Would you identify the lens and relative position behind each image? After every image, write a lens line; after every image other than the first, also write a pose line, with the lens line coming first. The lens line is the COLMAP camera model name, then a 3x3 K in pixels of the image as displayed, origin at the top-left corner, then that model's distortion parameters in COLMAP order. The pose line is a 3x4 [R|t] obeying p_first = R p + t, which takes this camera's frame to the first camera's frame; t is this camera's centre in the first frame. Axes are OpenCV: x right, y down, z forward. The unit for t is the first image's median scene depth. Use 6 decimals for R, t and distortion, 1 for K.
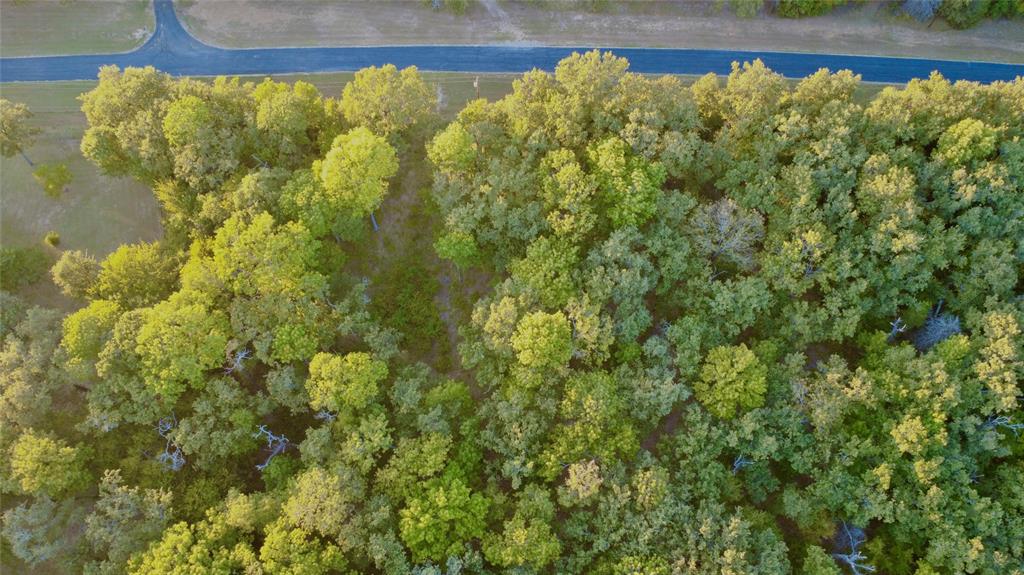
lens RADIAL K [[772.3, 0, 511.9], [0, 772.3, 285.3], [0, 0, 1]] dist [0.007448, -0.006895]
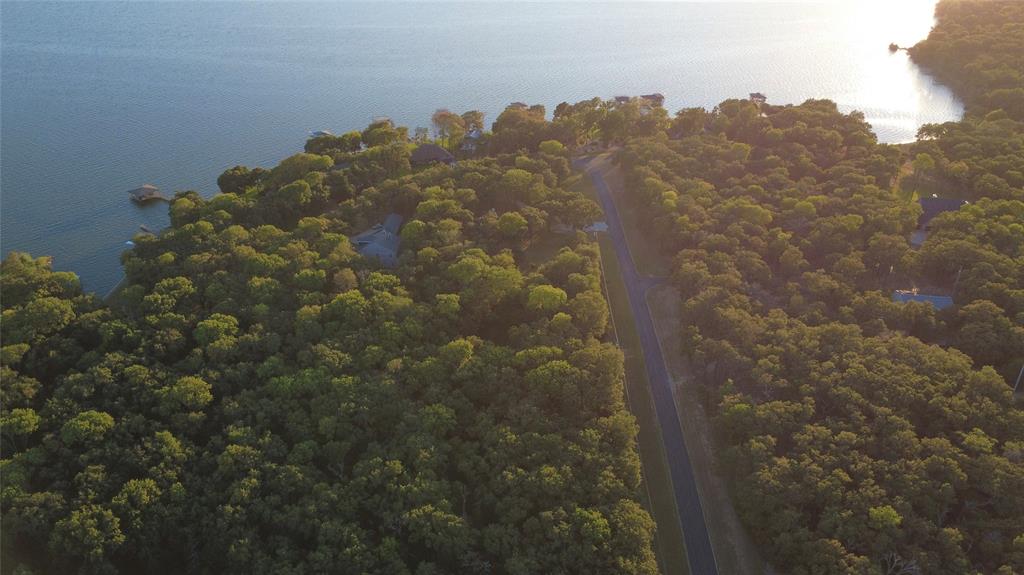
lens RADIAL K [[772.3, 0, 513.1], [0, 772.3, 288.5], [0, 0, 1]] dist [0.007448, -0.006895]
pose [[-0.004485, 0.496596, -0.867970, 1.742502], [-0.912816, 0.352407, 0.206341, -0.543120], [0.408347, 0.793223, 0.451720, -0.041217]]
